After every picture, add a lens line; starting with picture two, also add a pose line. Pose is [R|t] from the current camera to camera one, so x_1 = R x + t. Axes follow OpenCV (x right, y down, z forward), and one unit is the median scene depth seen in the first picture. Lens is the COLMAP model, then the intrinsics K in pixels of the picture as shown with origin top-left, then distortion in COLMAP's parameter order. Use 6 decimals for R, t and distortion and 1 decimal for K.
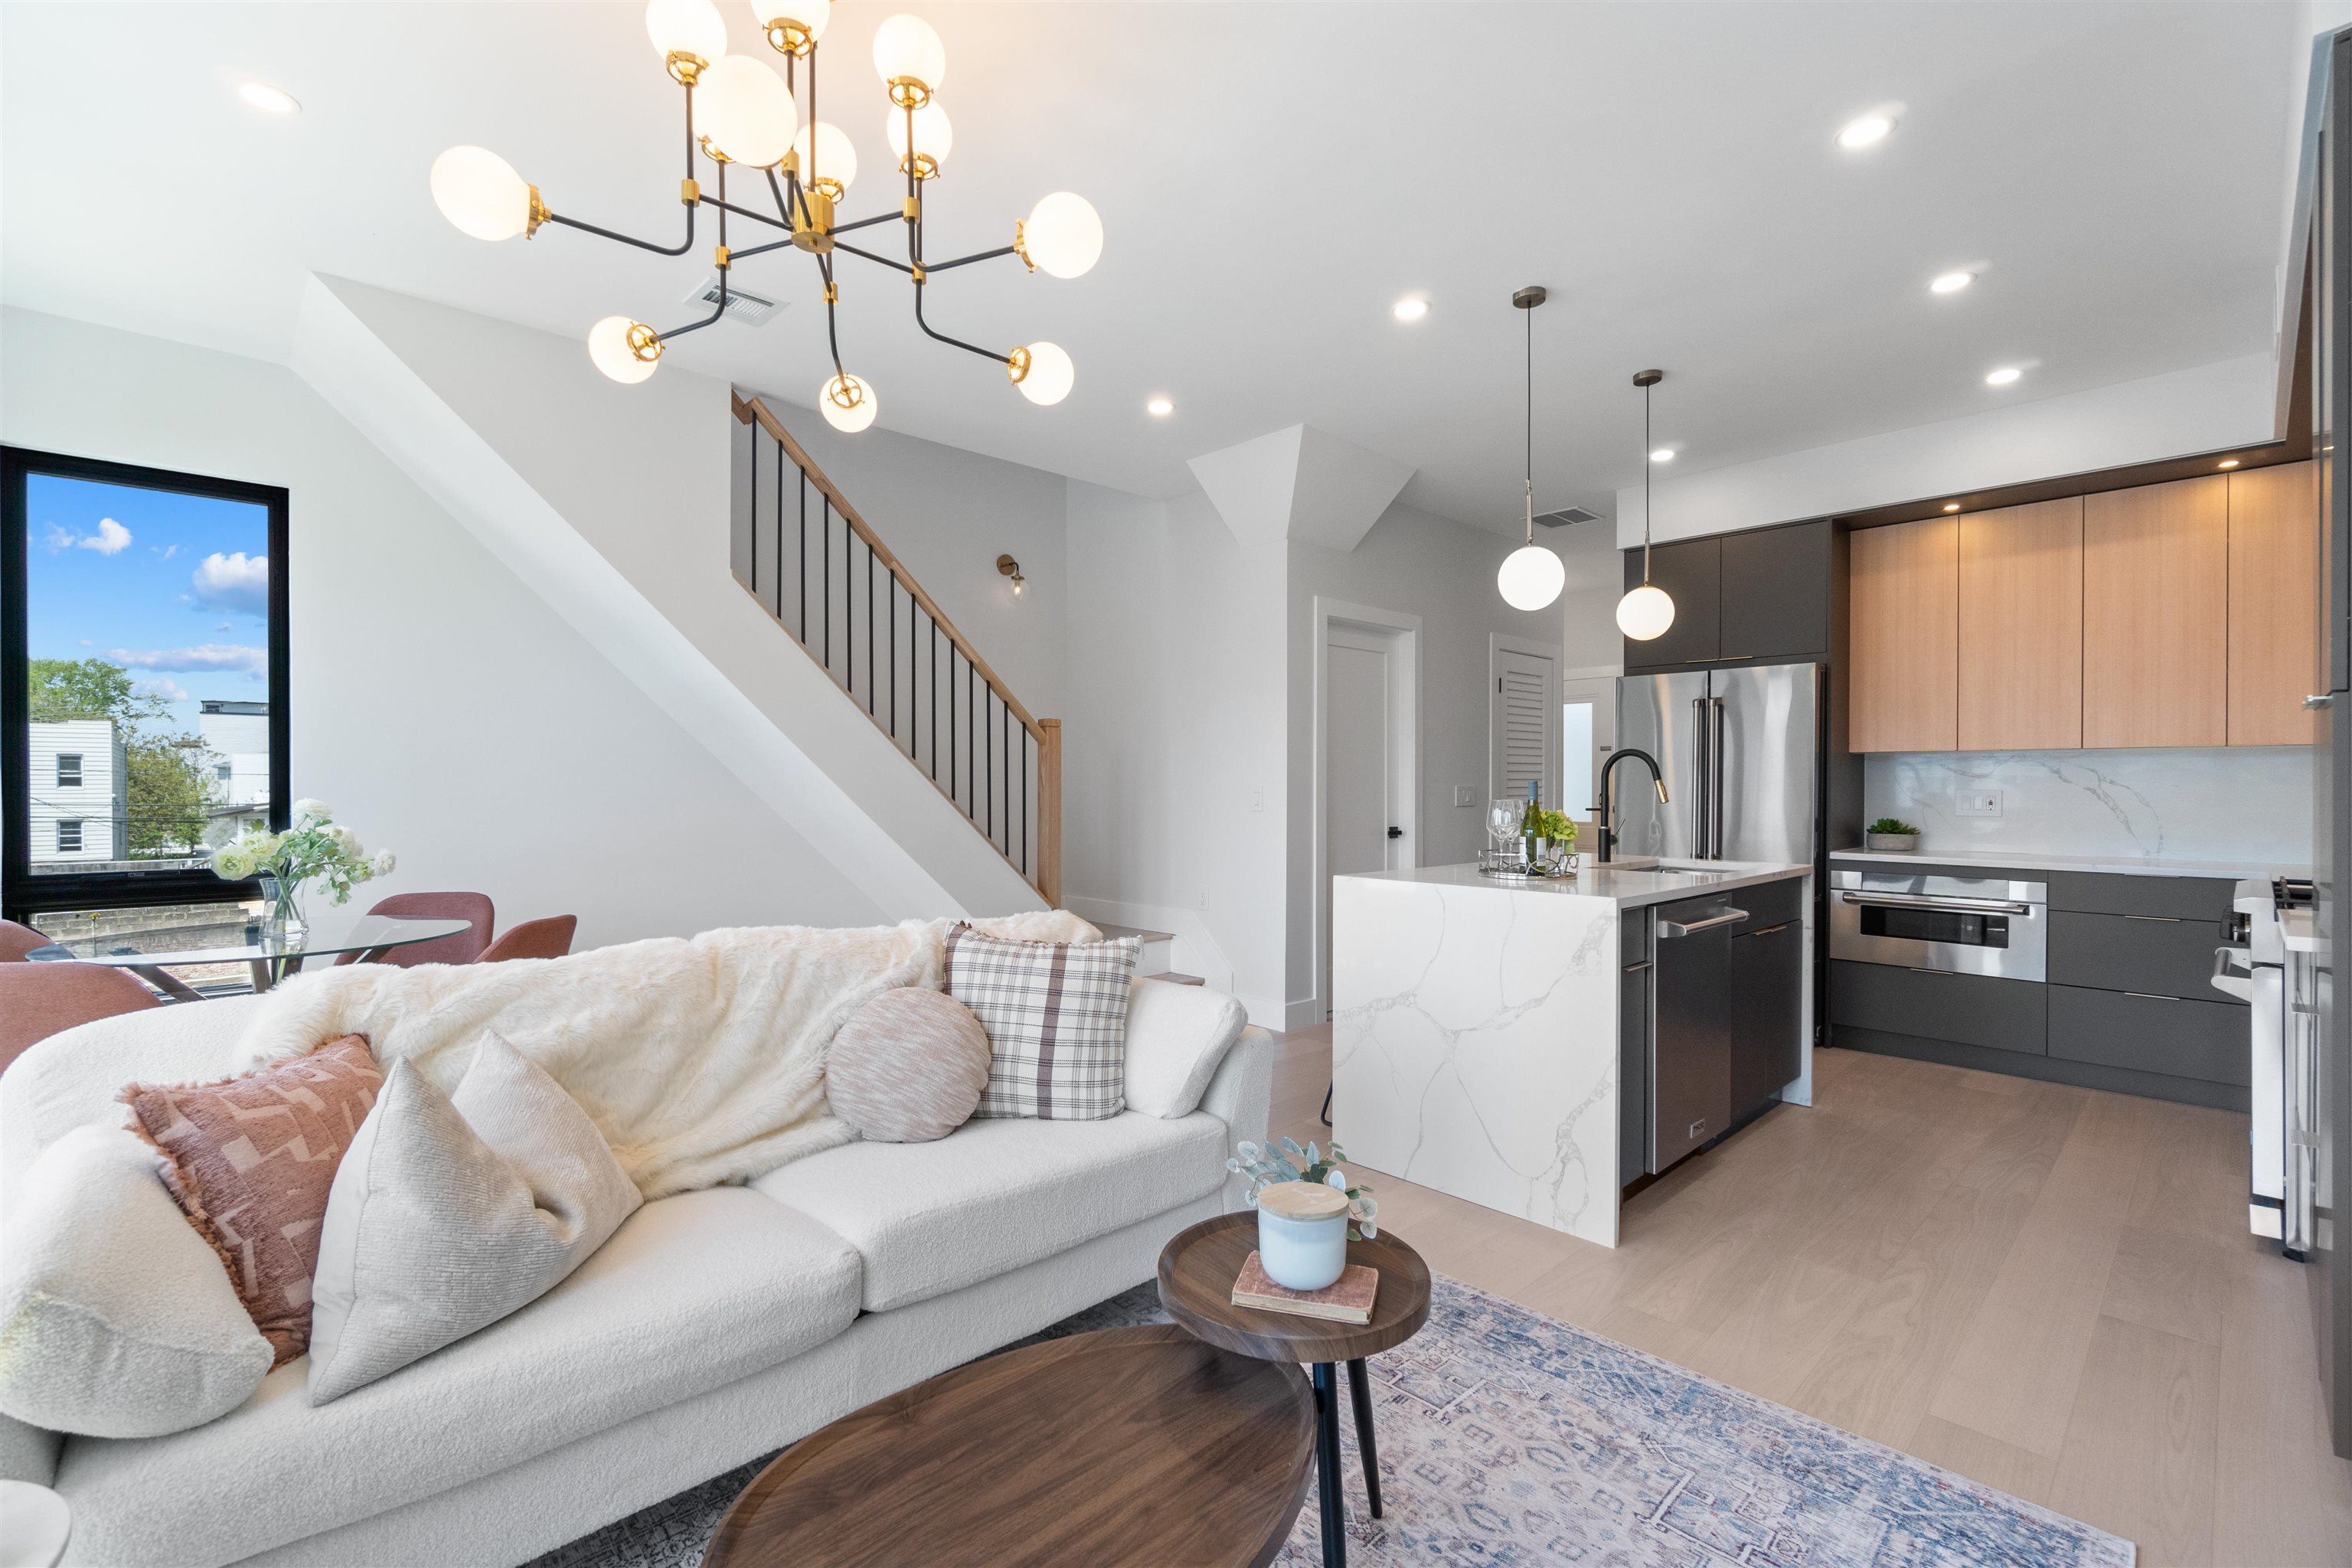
lens RADIAL K [[1027.5, 0, 1171.8], [0, 1027.5, 790.9], [0, 0, 1]] dist [-0.004094, 0.000149]
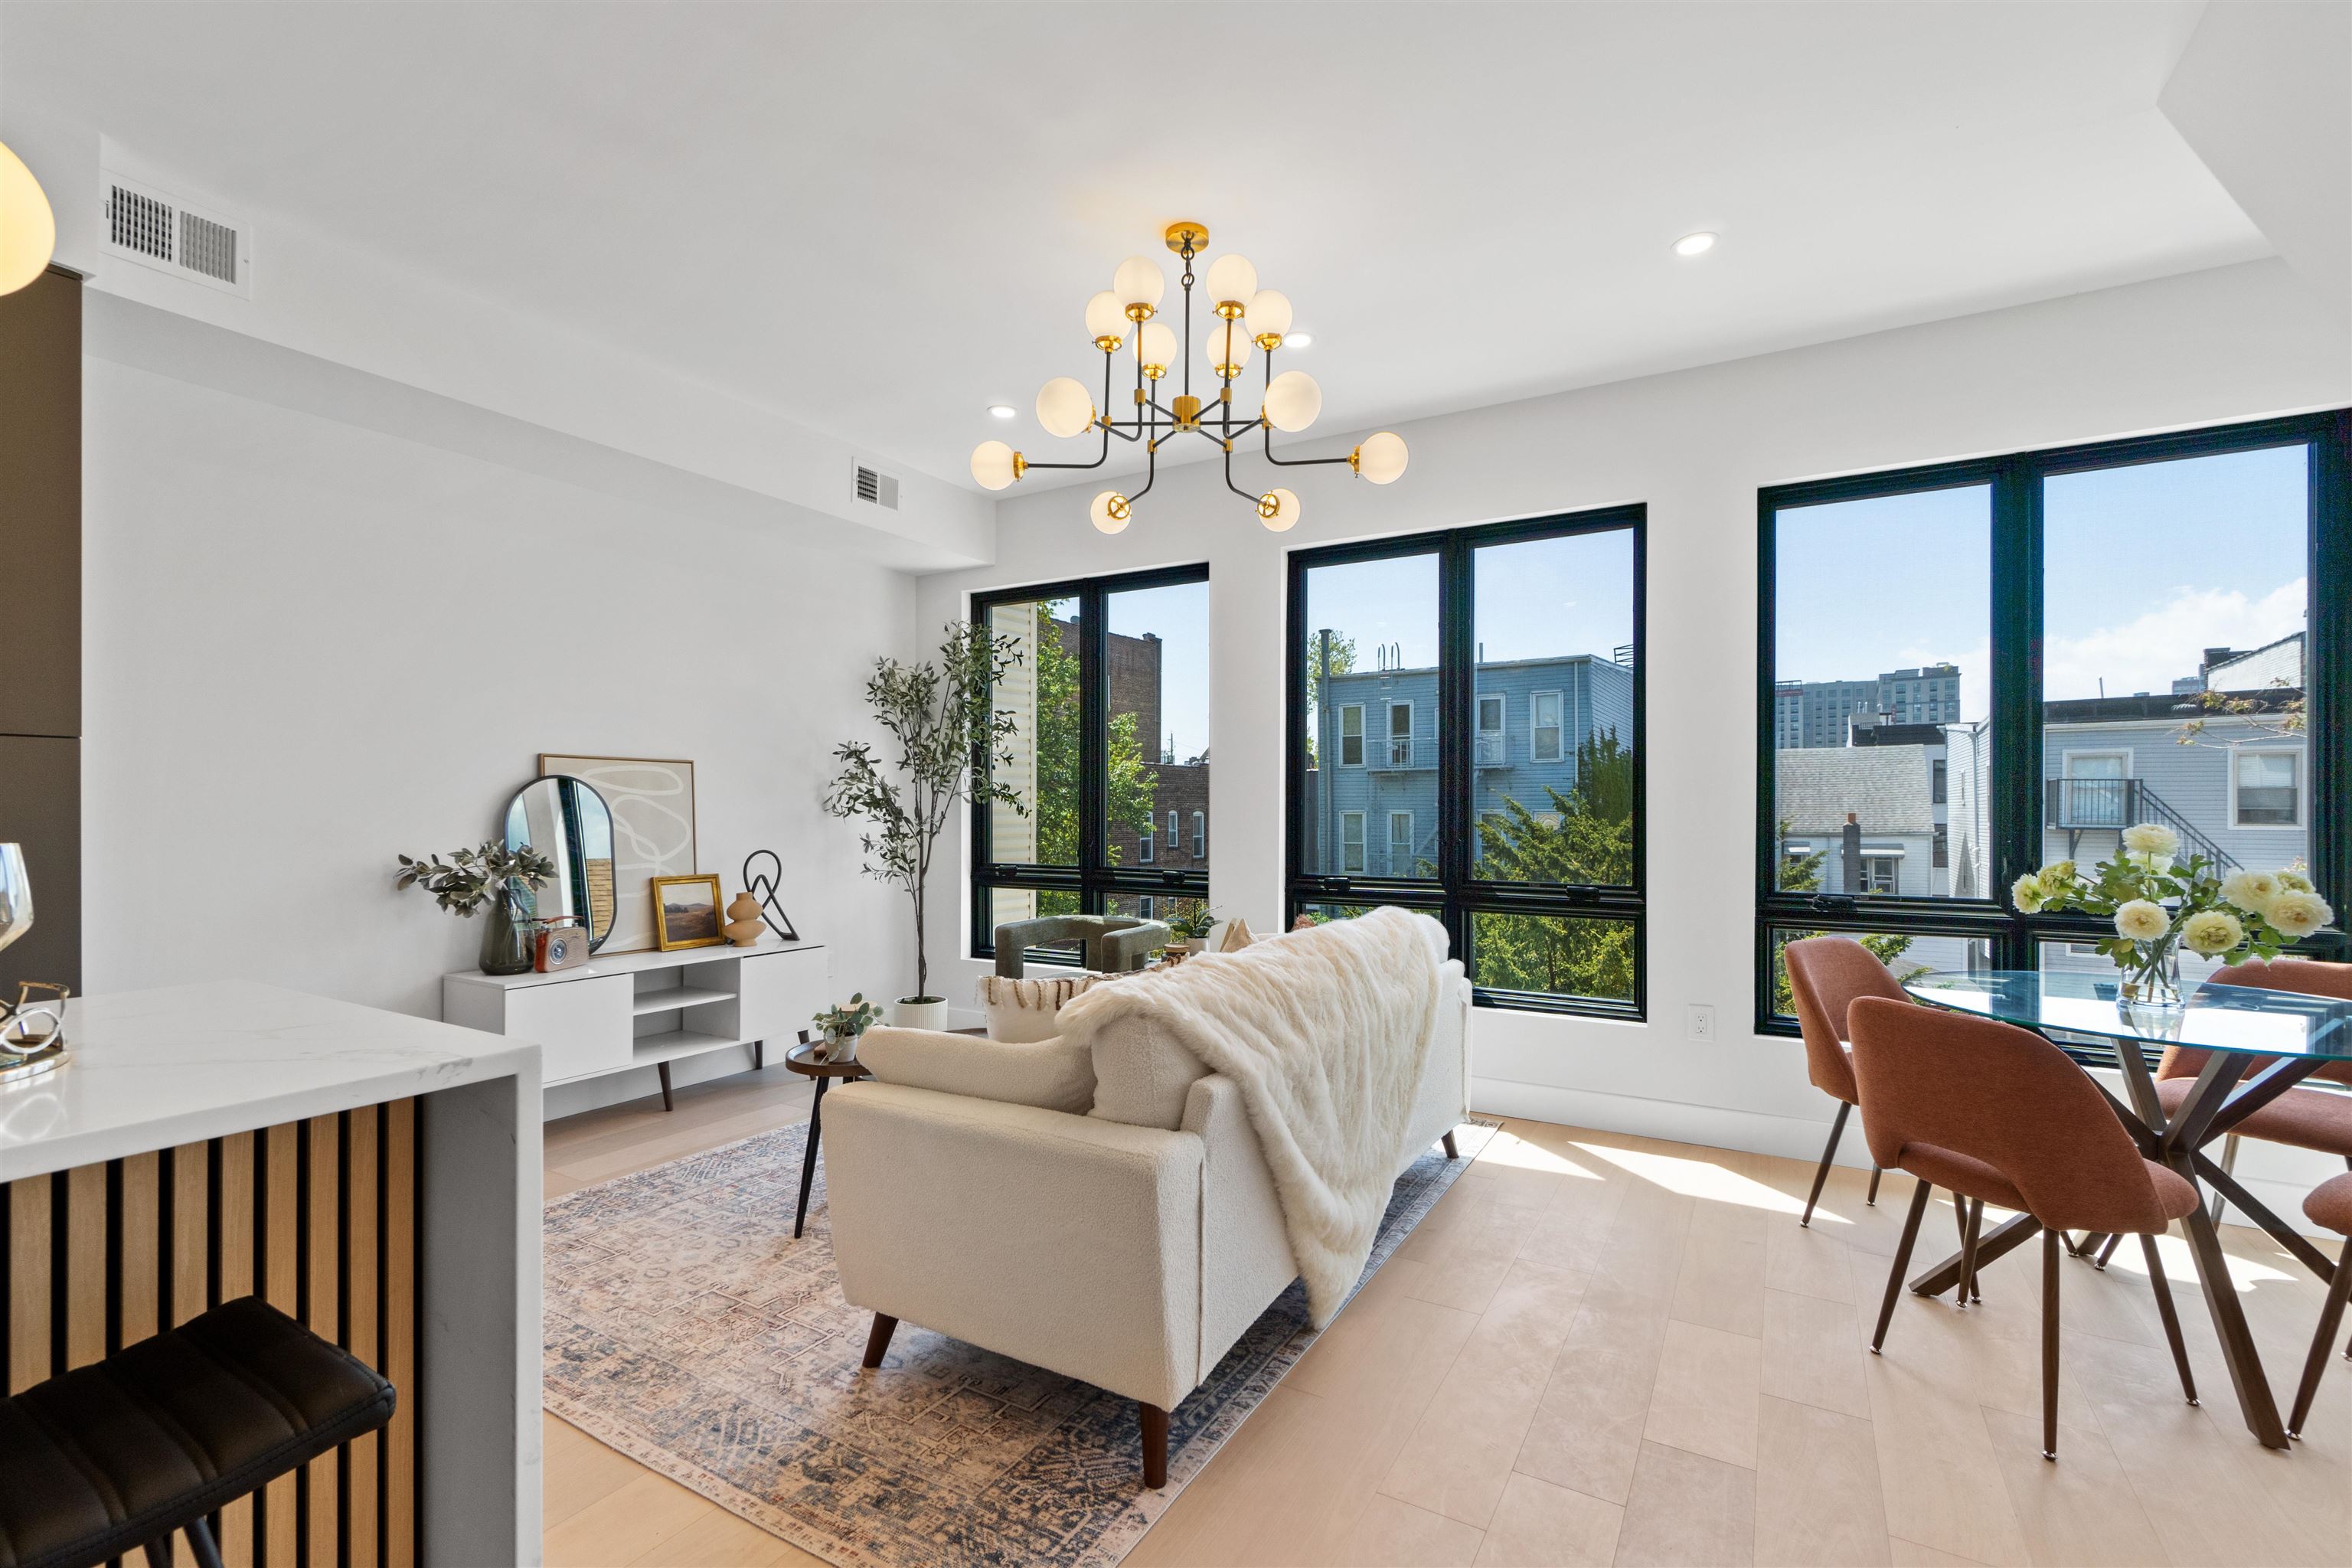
lens RADIAL K [[1027.5, 0, 1164.9], [0, 1027.5, 806.7], [0, 0, 1]] dist [-0.004094, 0.000149]
pose [[-0.961926, -0.000790, -0.273309, 0.032803], [-0.001710, 0.999994, 0.003128, -0.002939], [0.273305, 0.003476, -0.961921, 1.128985]]
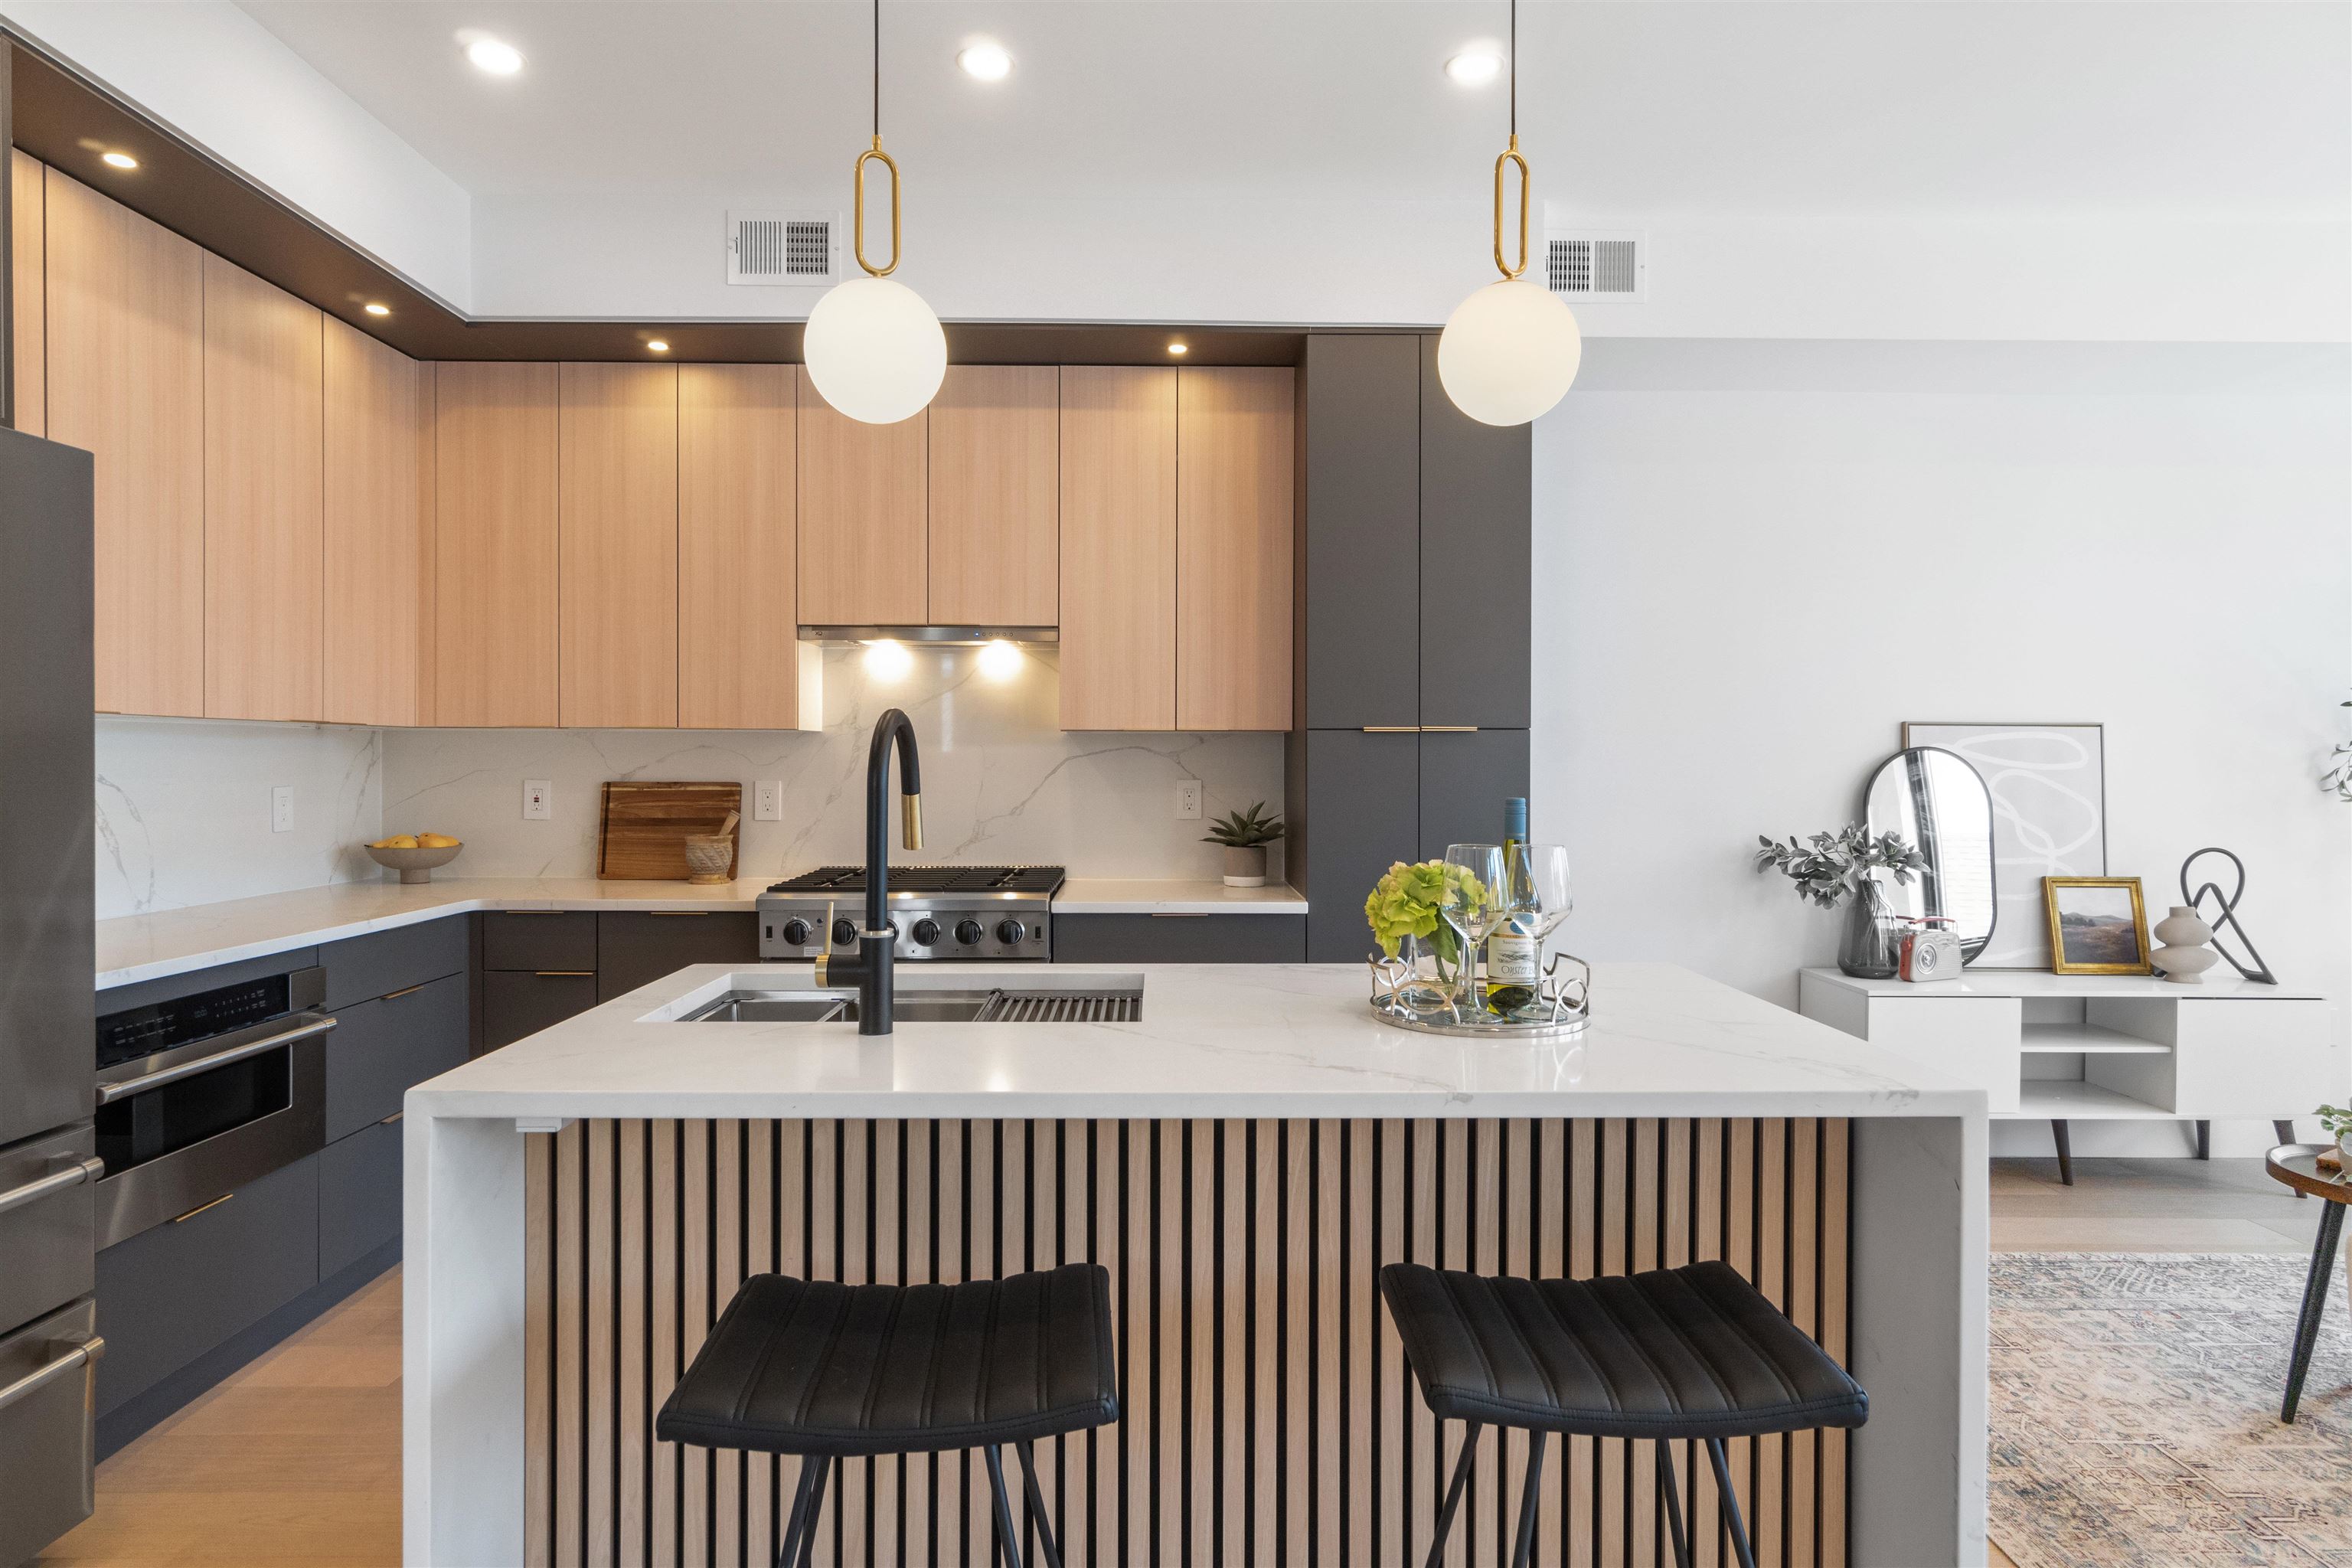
lens RADIAL K [[1317.6, 0, 1172.0], [0, 1317.6, 770.2], [0, 0, 1]] dist [-0.006866, 0.004593]
pose [[-0.731004, -0.008308, 0.682322, 0.046058], [0.000797, 0.999915, 0.013029, -0.023434], [-0.682373, 0.010068, -0.730935, 1.198593]]
